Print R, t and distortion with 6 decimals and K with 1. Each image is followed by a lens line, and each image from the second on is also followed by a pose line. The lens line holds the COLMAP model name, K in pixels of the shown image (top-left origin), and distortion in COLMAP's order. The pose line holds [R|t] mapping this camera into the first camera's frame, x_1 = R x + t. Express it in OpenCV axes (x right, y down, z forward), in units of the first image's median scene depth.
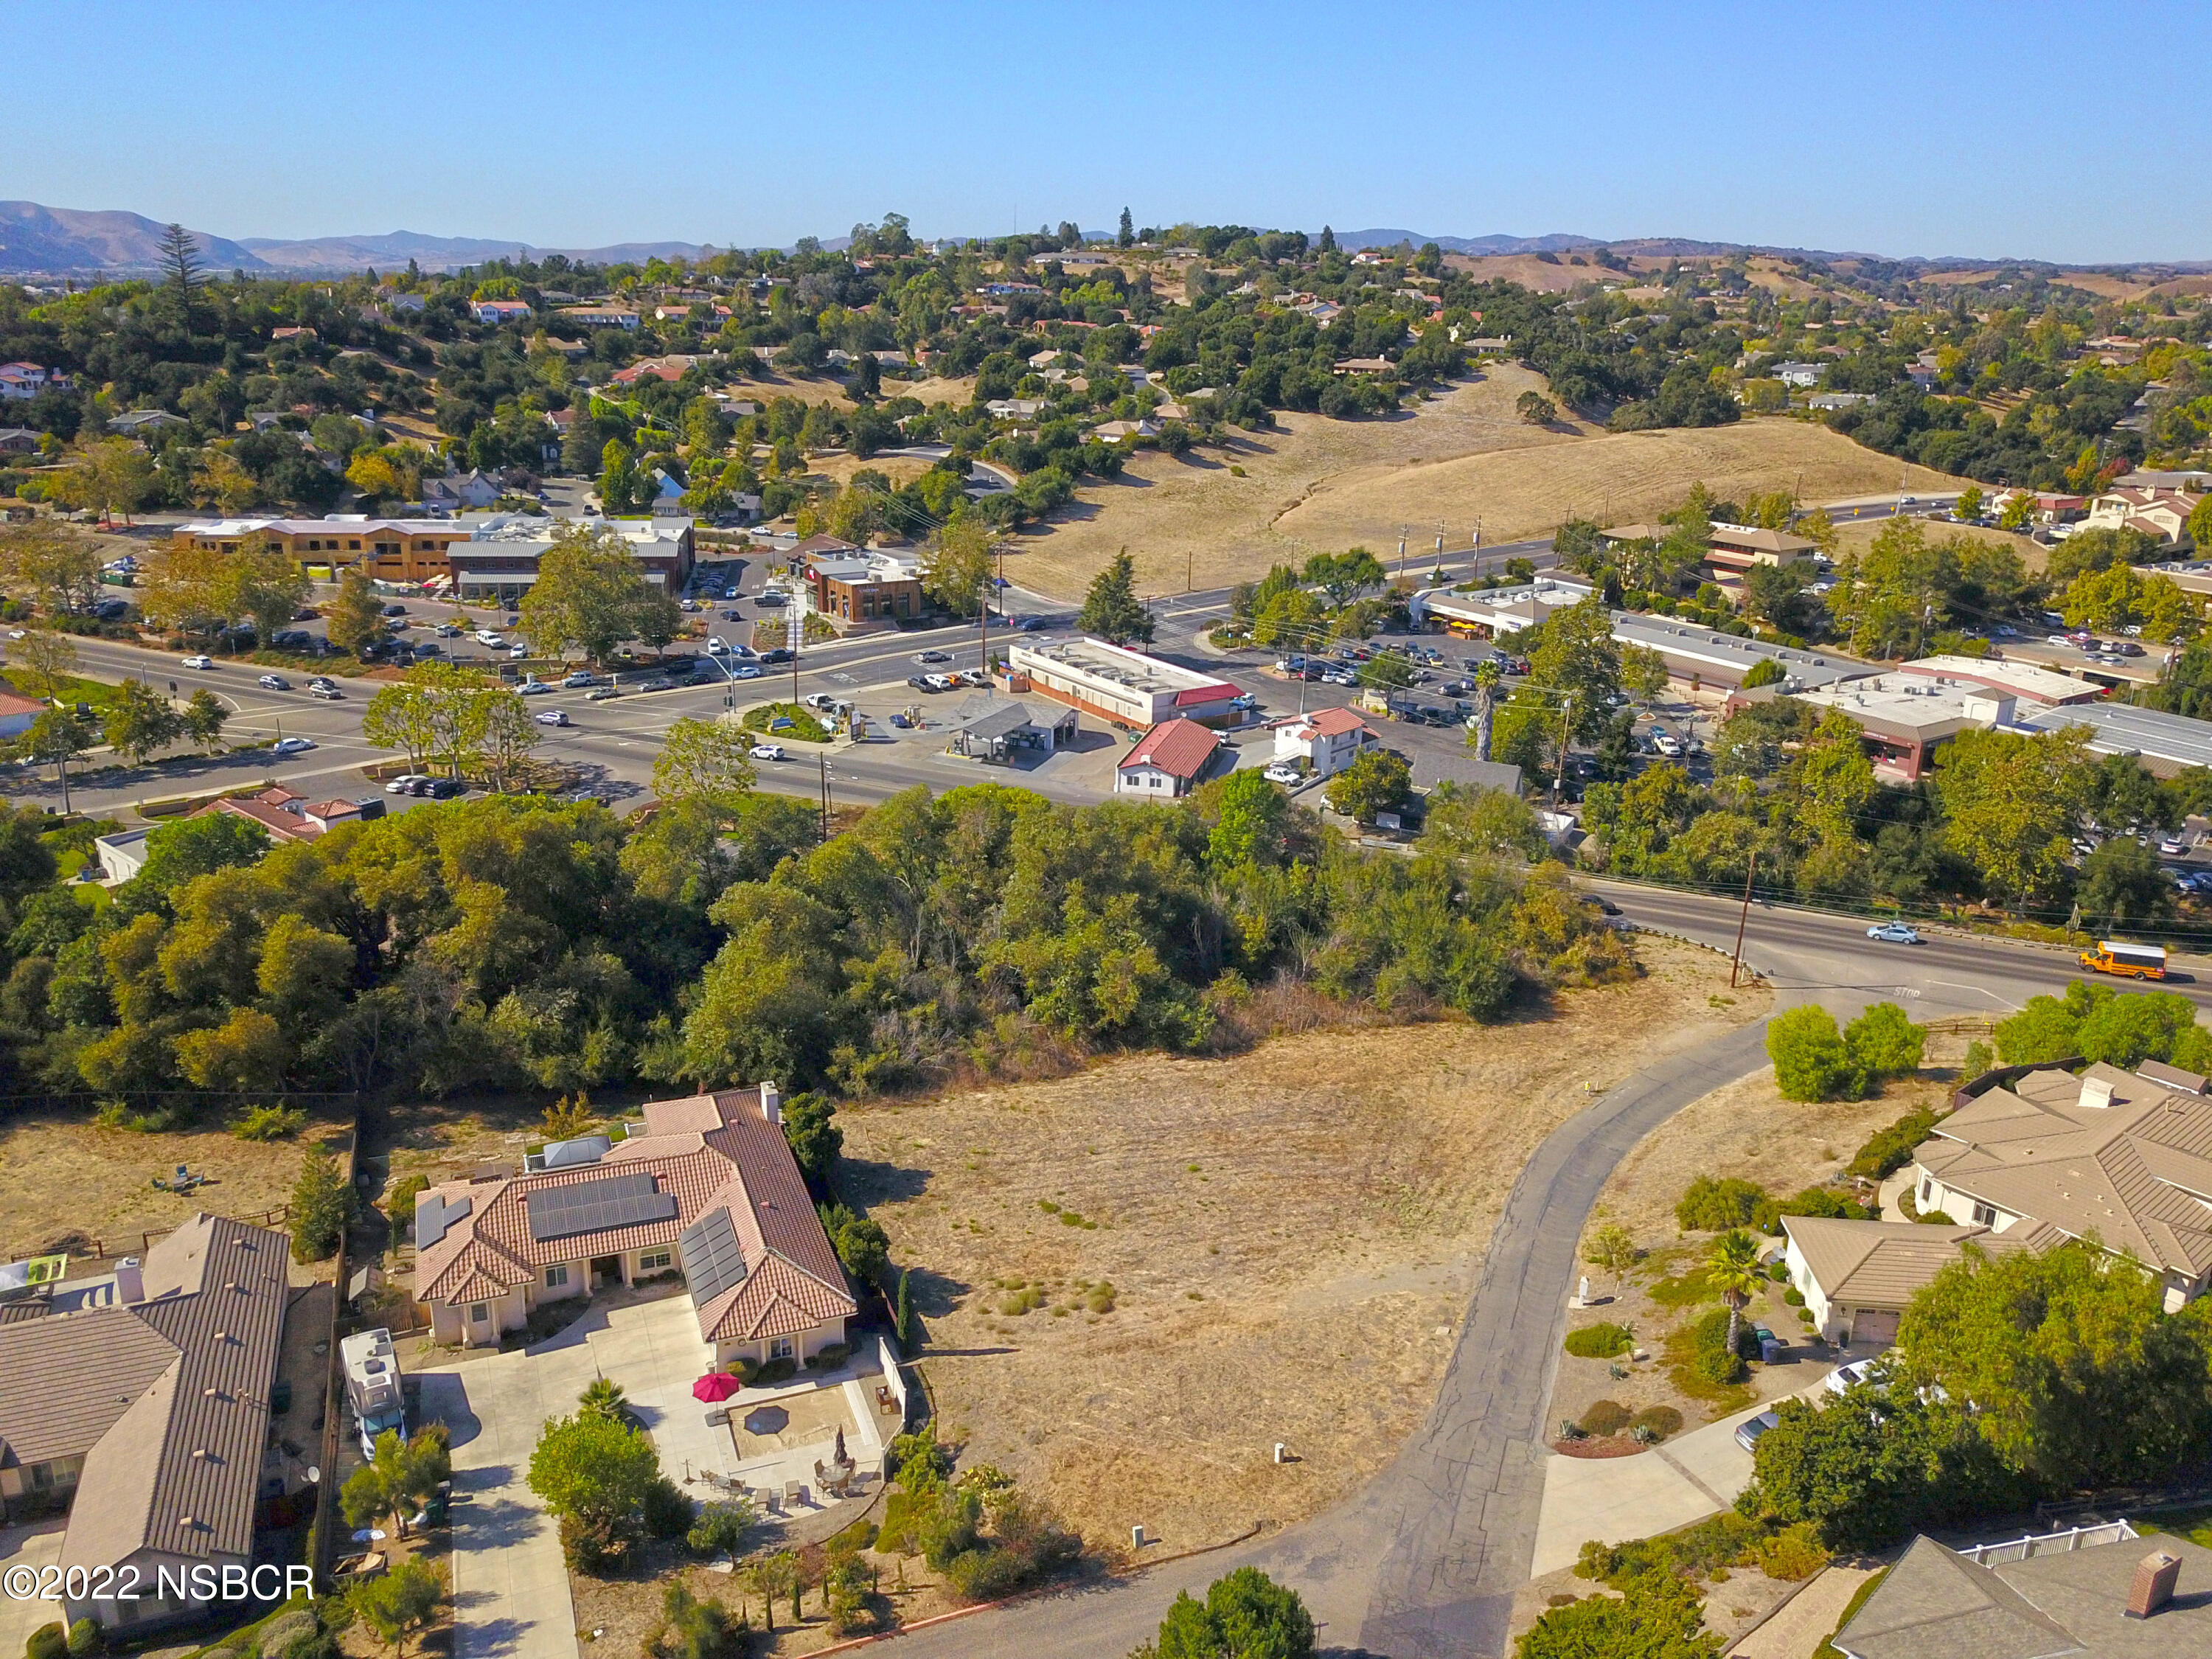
lens RADIAL K [[1702.7, 0, 1126.6], [0, 1702.7, 825.2], [0, 0, 1]] dist [-0.005698, 0.008919]
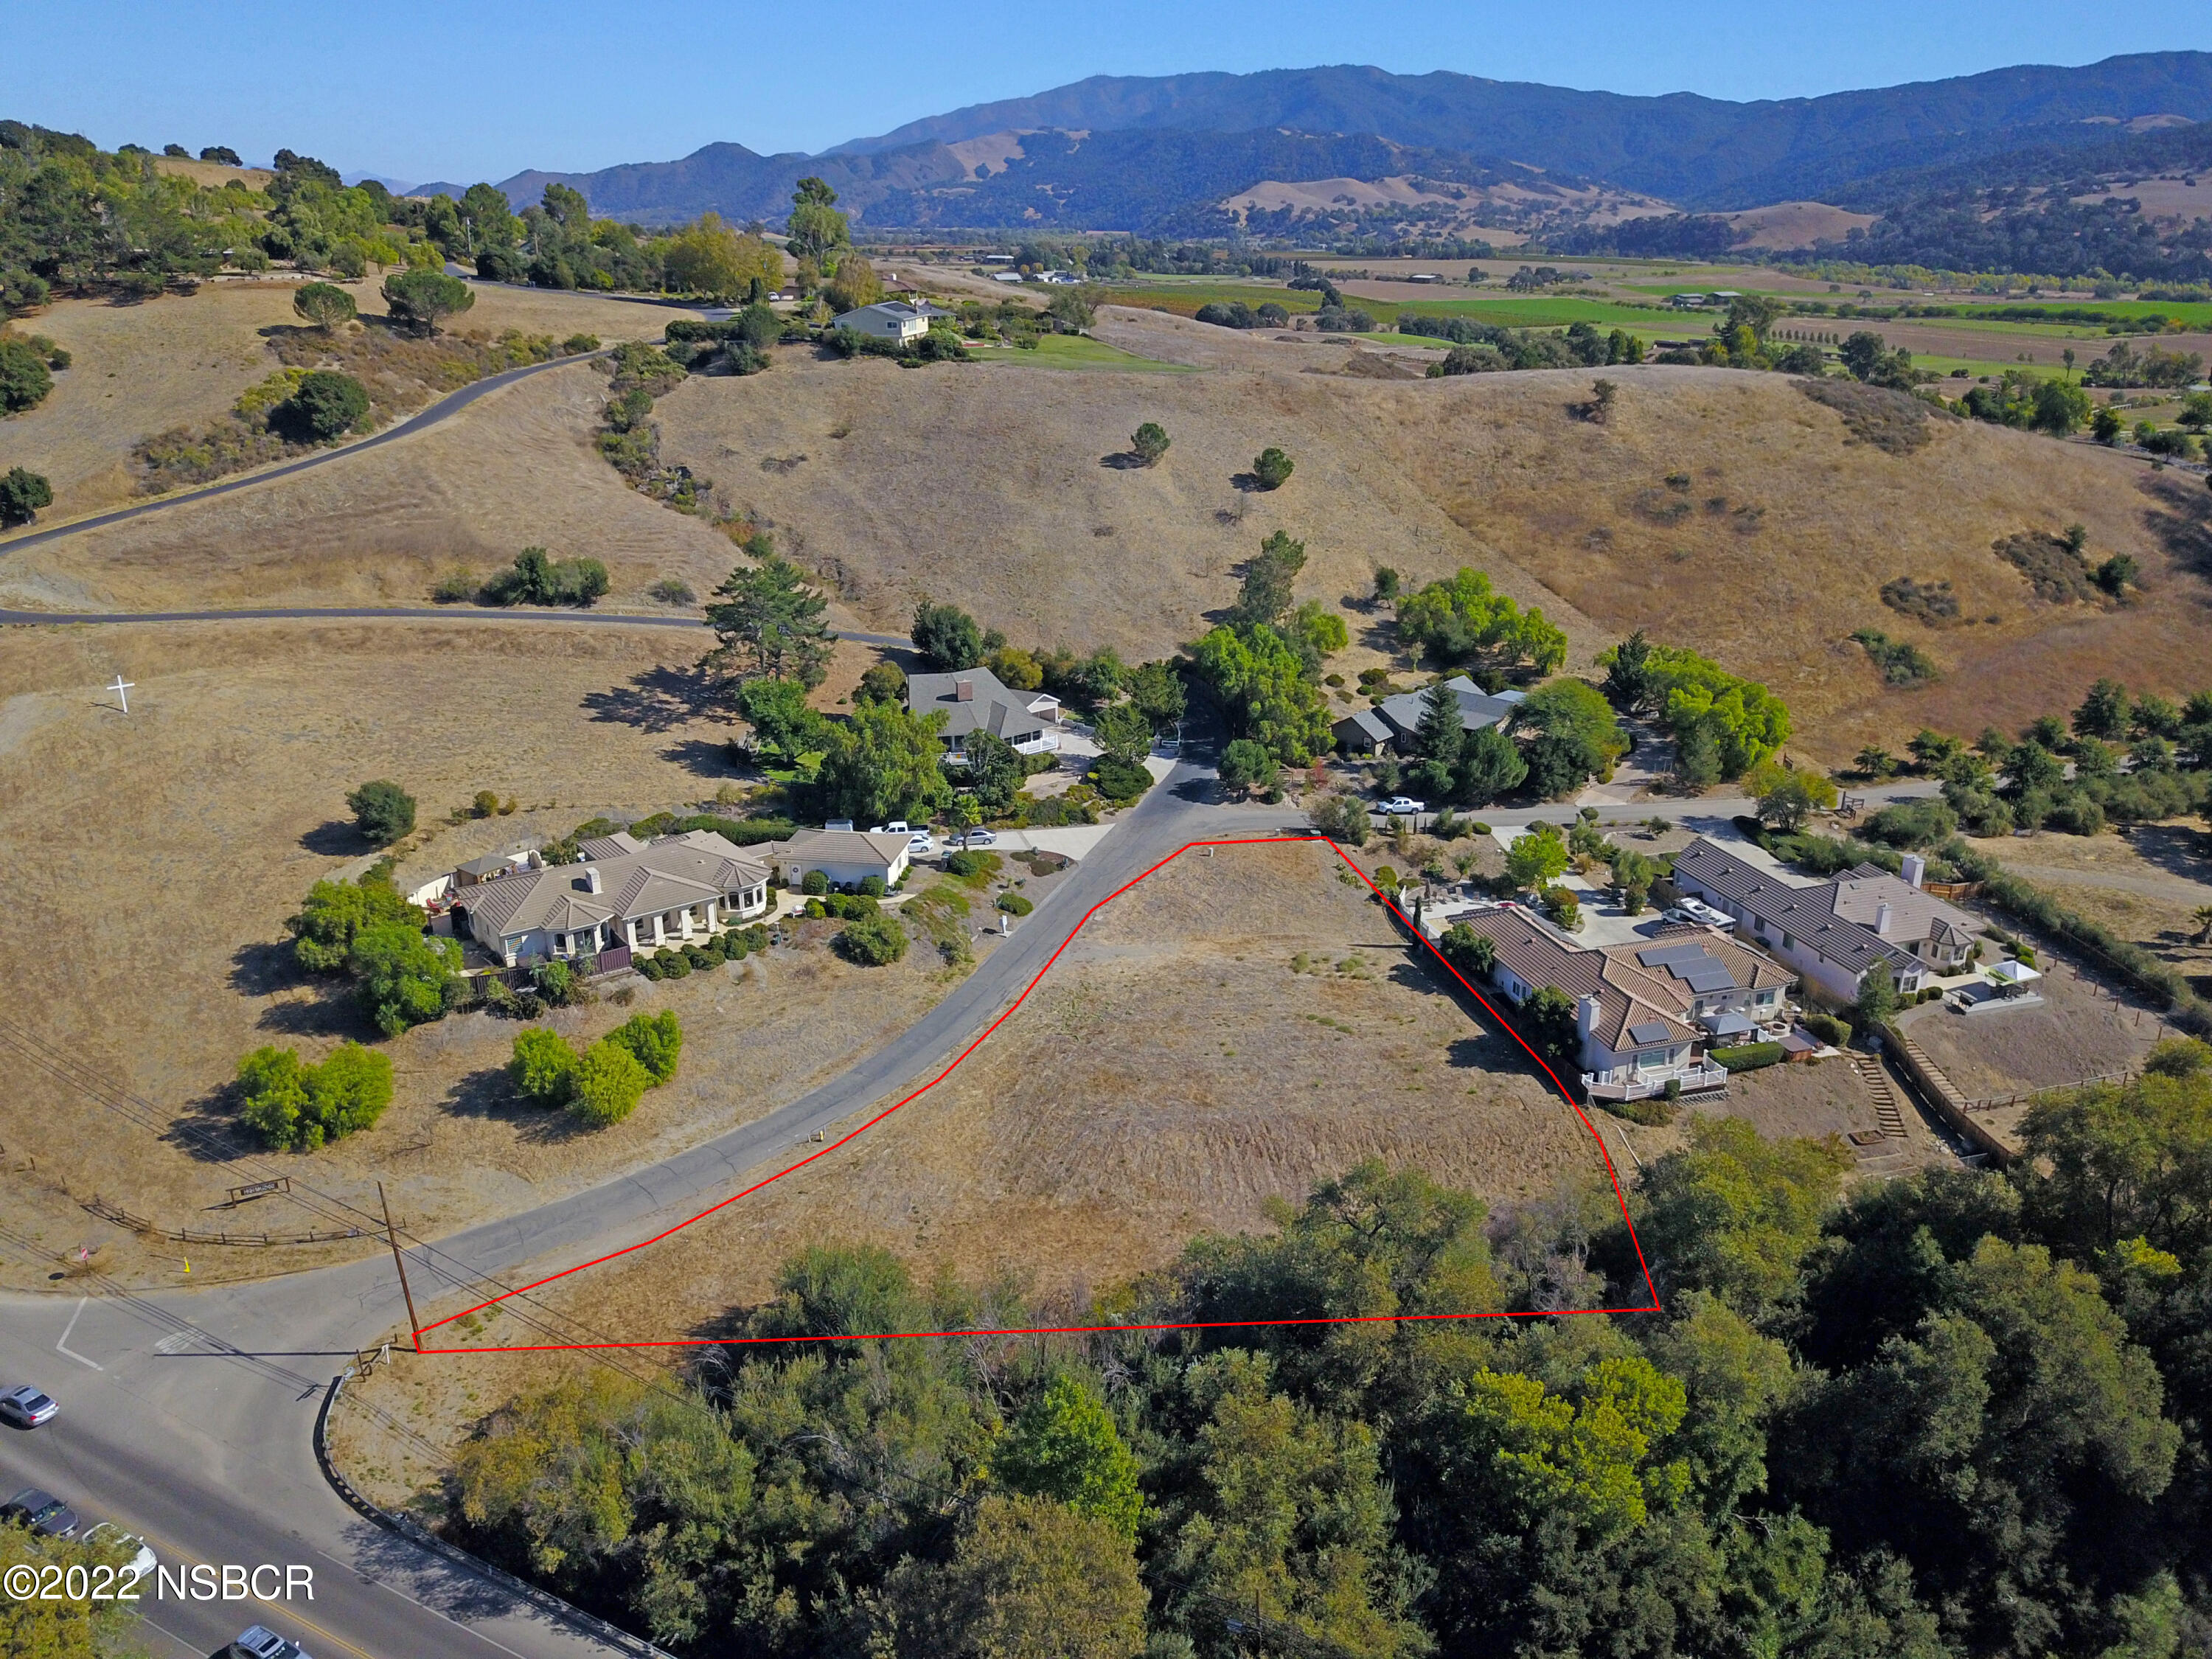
lens RADIAL K [[1702.7, 0, 1116.3], [0, 1702.7, 825.1], [0, 0, 1]] dist [-0.005698, 0.008919]
pose [[-0.996014, -0.051368, 0.072927, 0.016542], [0.004724, 0.786025, 0.618176, -0.275050], [-0.089077, 0.616057, -0.782649, 0.754079]]
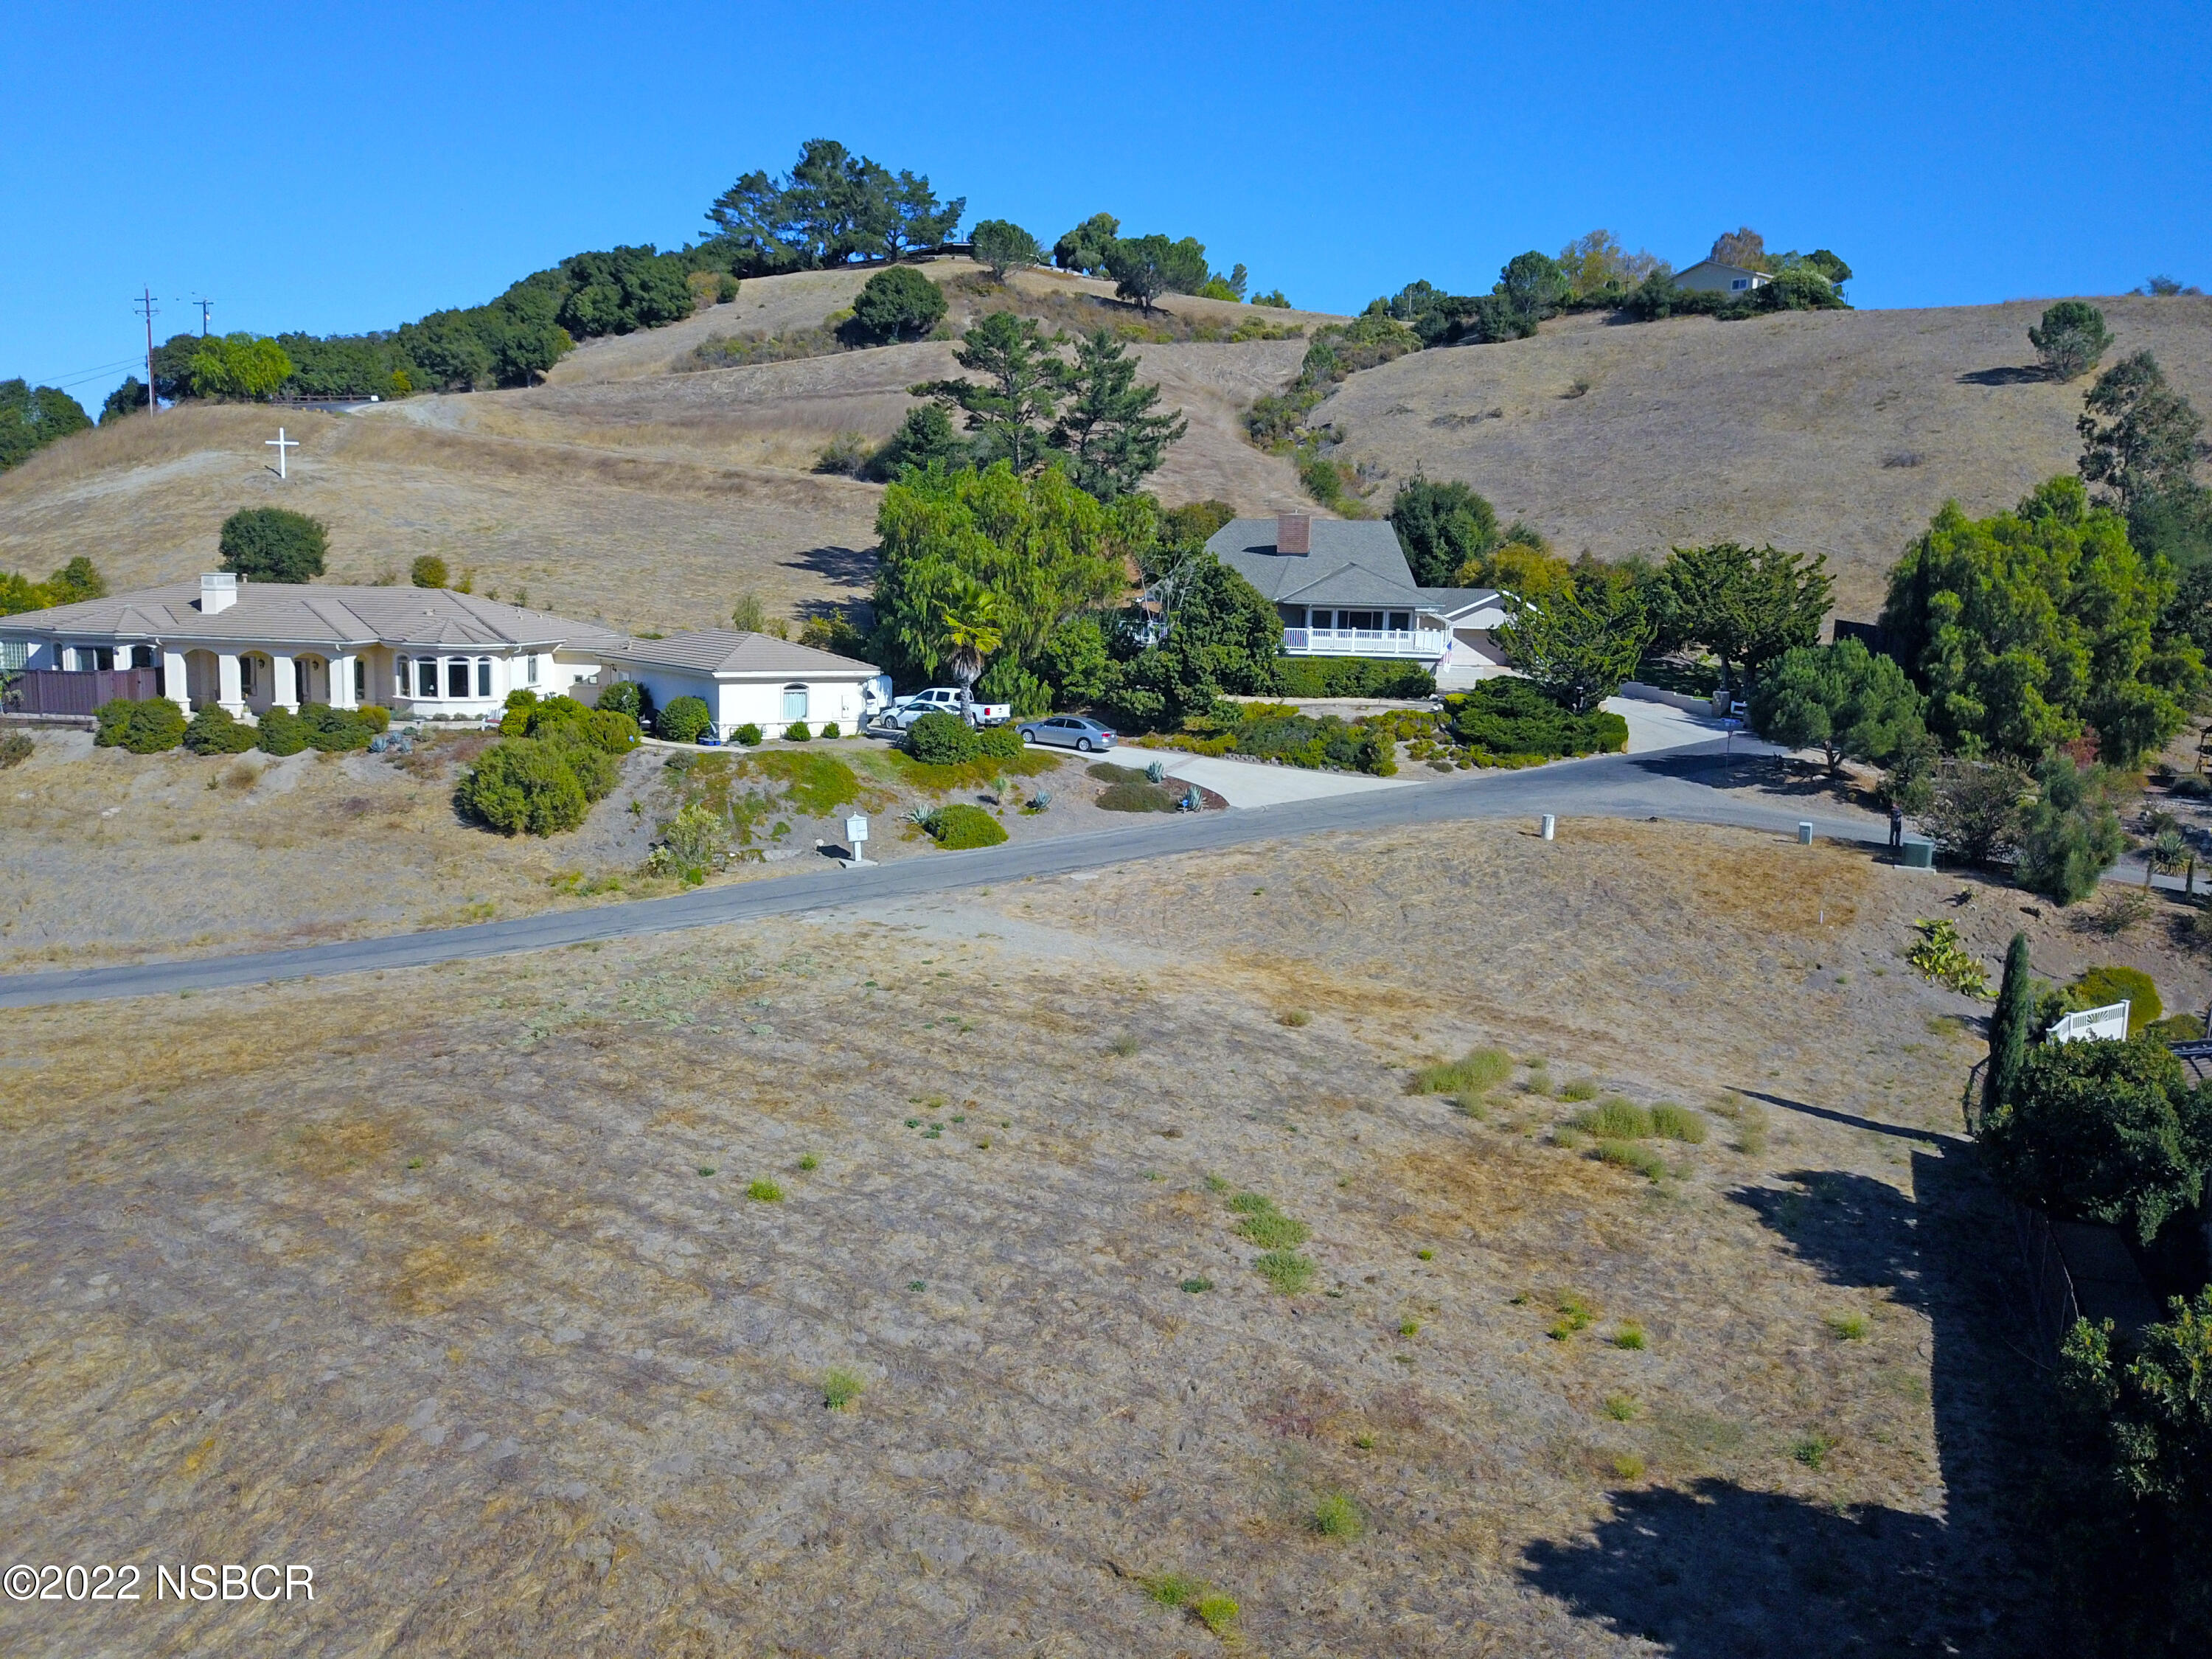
lens RADIAL K [[1702.7, 0, 1113.0], [0, 1702.7, 828.0], [0, 0, 1]] dist [-0.005698, 0.008919]
pose [[-0.702573, -0.152486, 0.695082, -0.084427], [0.172243, 0.911287, 0.374016, 0.016202], [-0.690451, 0.382496, -0.613982, 0.454485]]
